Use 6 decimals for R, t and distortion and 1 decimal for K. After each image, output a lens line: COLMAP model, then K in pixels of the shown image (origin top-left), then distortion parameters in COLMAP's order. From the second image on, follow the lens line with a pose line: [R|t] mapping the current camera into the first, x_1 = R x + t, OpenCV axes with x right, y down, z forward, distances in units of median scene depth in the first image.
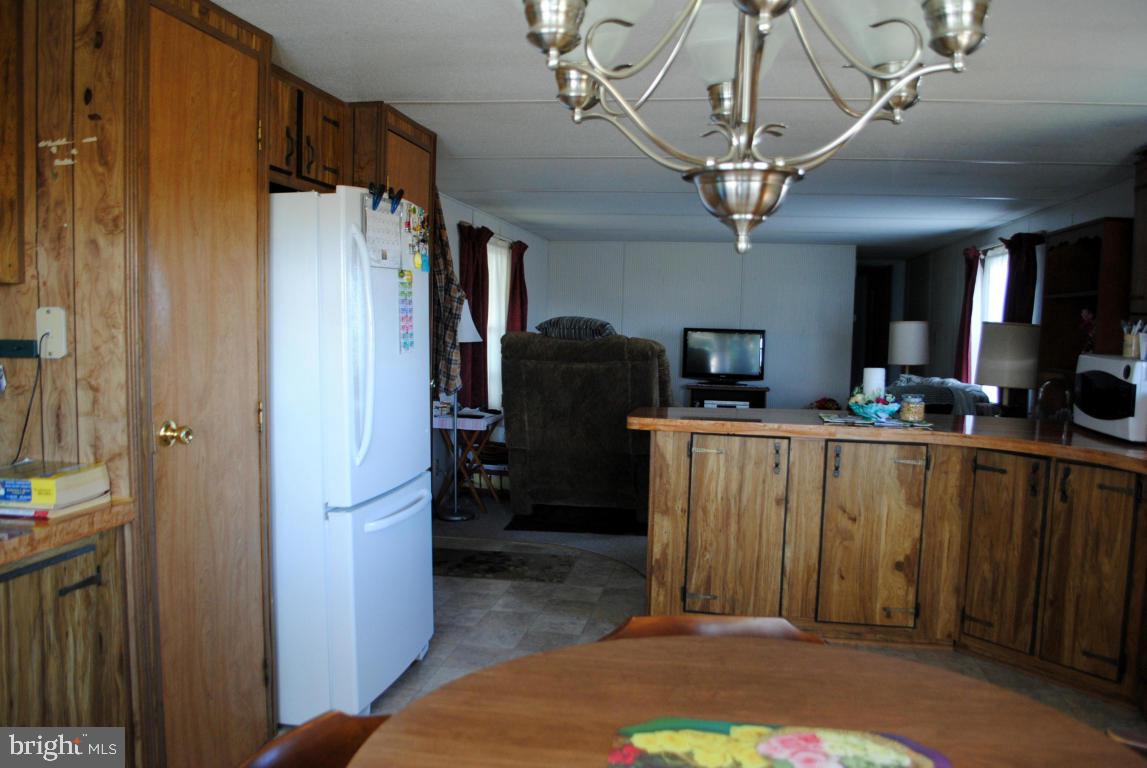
lens RADIAL K [[894.5, 0, 573.5], [0, 894.5, 384.0], [0, 0, 1]] dist [-0.087411, 0.010339]
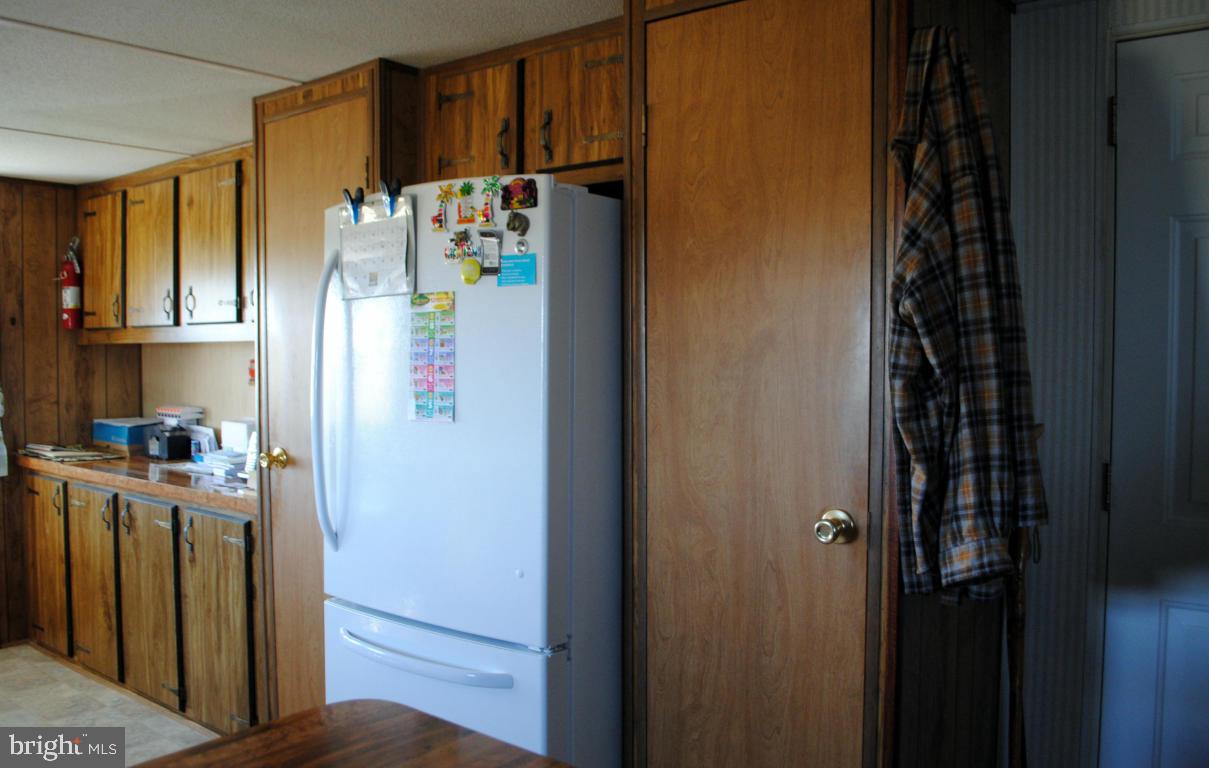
lens RADIAL K [[986.5, 0, 604.5], [0, 986.5, 384.0], [0, 0, 1]] dist [-0.089554, -0.000289]
pose [[-0.468389, 0.009991, -0.883466, 0.415886], [-0.079468, 0.995407, 0.053389, -0.121388], [0.879941, 0.095214, -0.465444, 1.592869]]
